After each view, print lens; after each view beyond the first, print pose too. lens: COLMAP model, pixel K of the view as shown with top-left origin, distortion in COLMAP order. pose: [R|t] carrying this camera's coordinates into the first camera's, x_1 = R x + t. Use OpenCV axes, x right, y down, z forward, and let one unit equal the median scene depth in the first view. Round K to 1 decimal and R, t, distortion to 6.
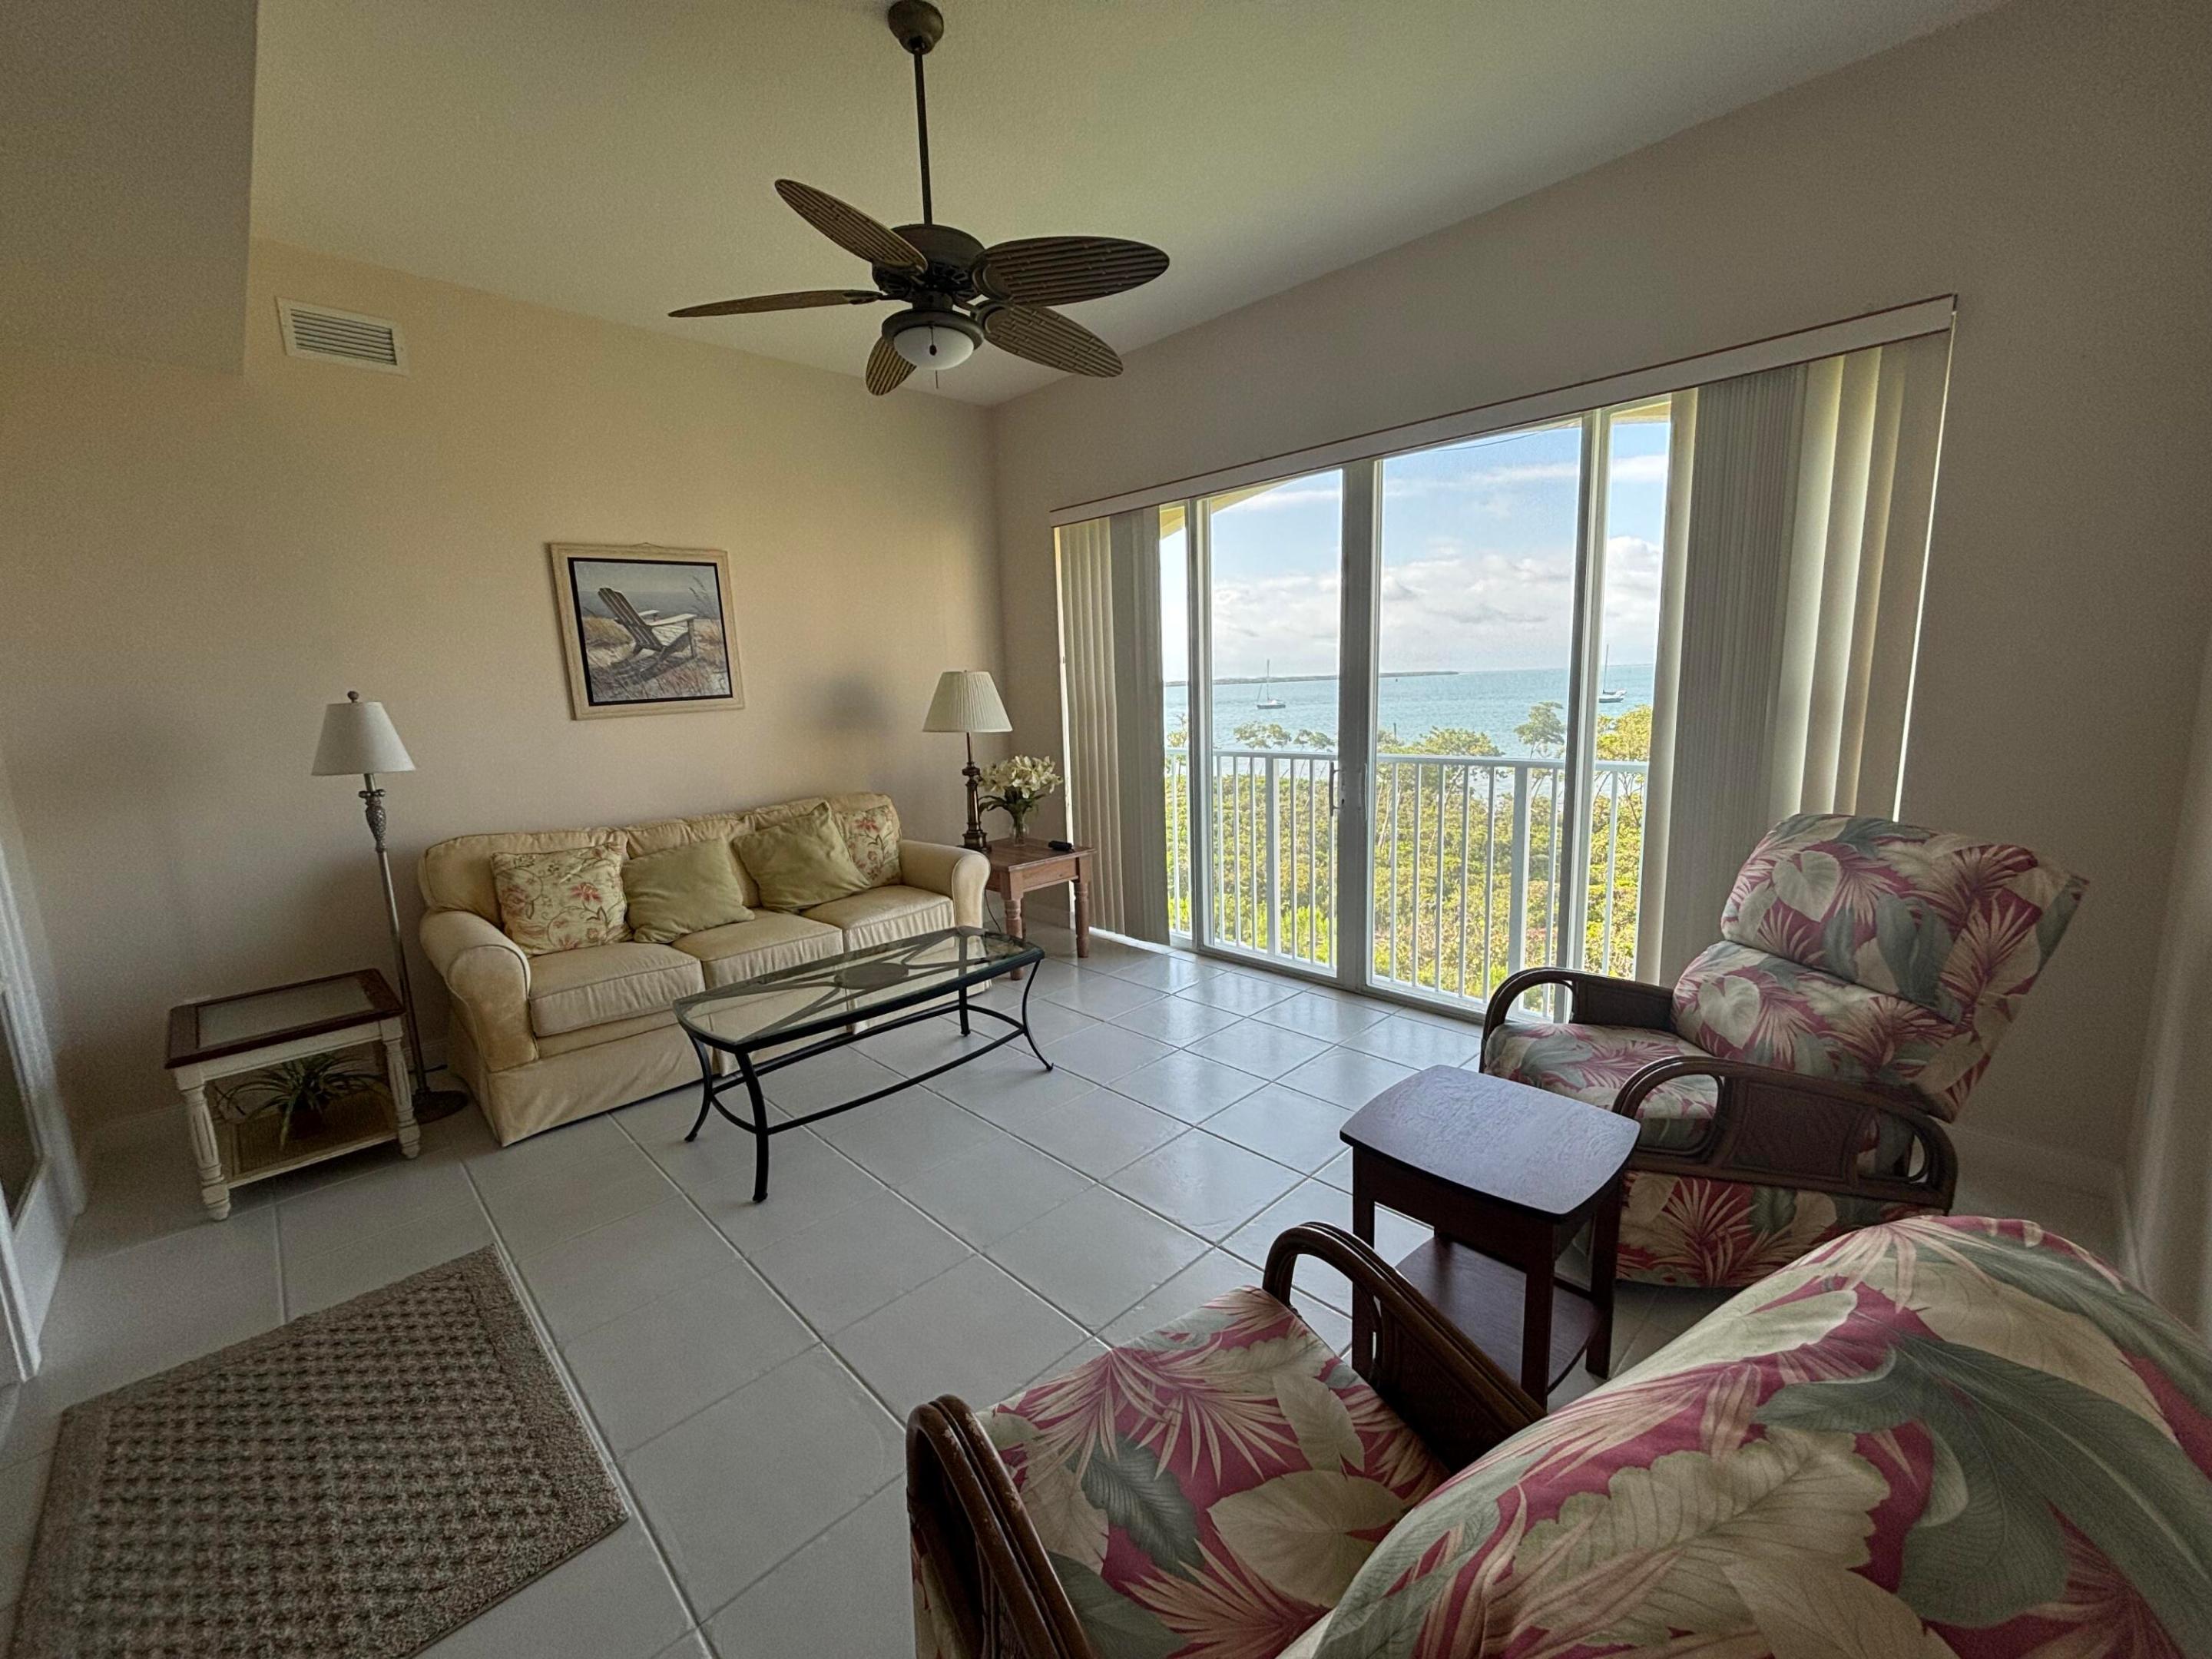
lens RADIAL K [[888.3, 0, 1093.6], [0, 888.3, 838.9], [0, 0, 1]] dist [0.002221, -0.000371]
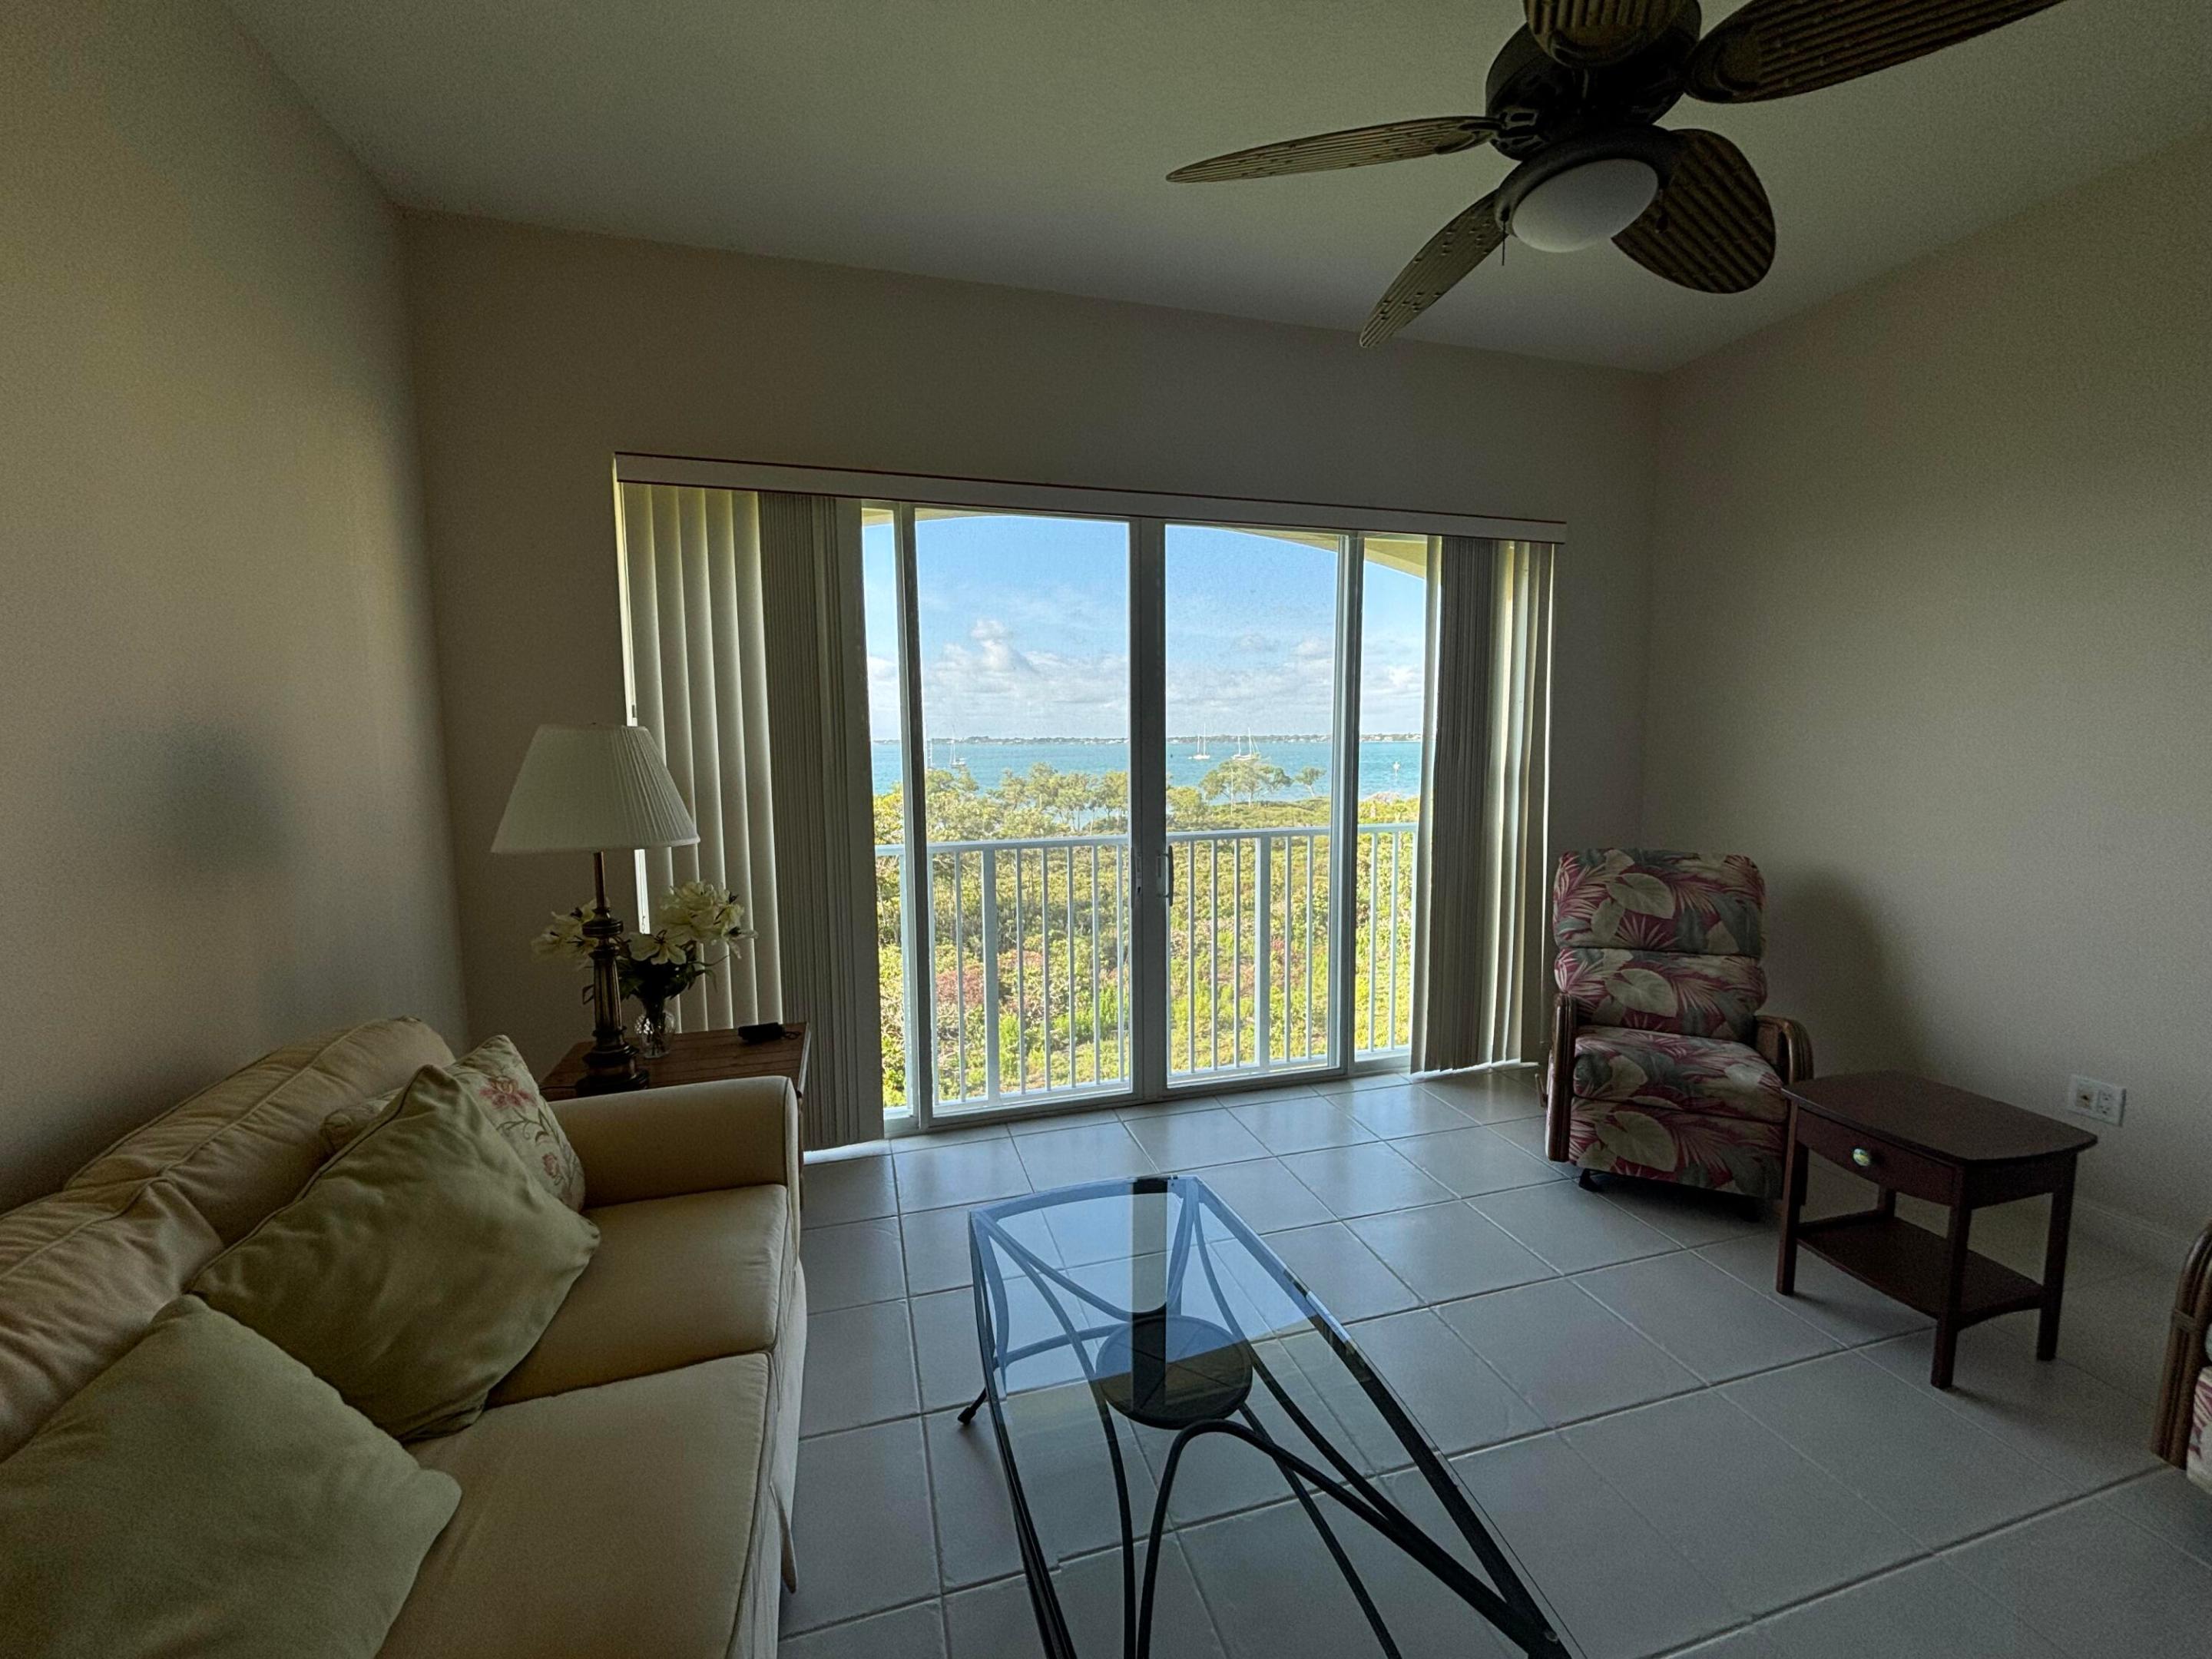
lens RADIAL K [[888.3, 0, 1098.6], [0, 888.3, 840.2], [0, 0, 1]] dist [0.002221, -0.000371]
pose [[0.469592, -0.068174, 0.880248, -0.532229], [0.146287, 0.989241, -0.001426, -0.099498], [-0.870680, 0.129438, 0.474513, 0.635813]]
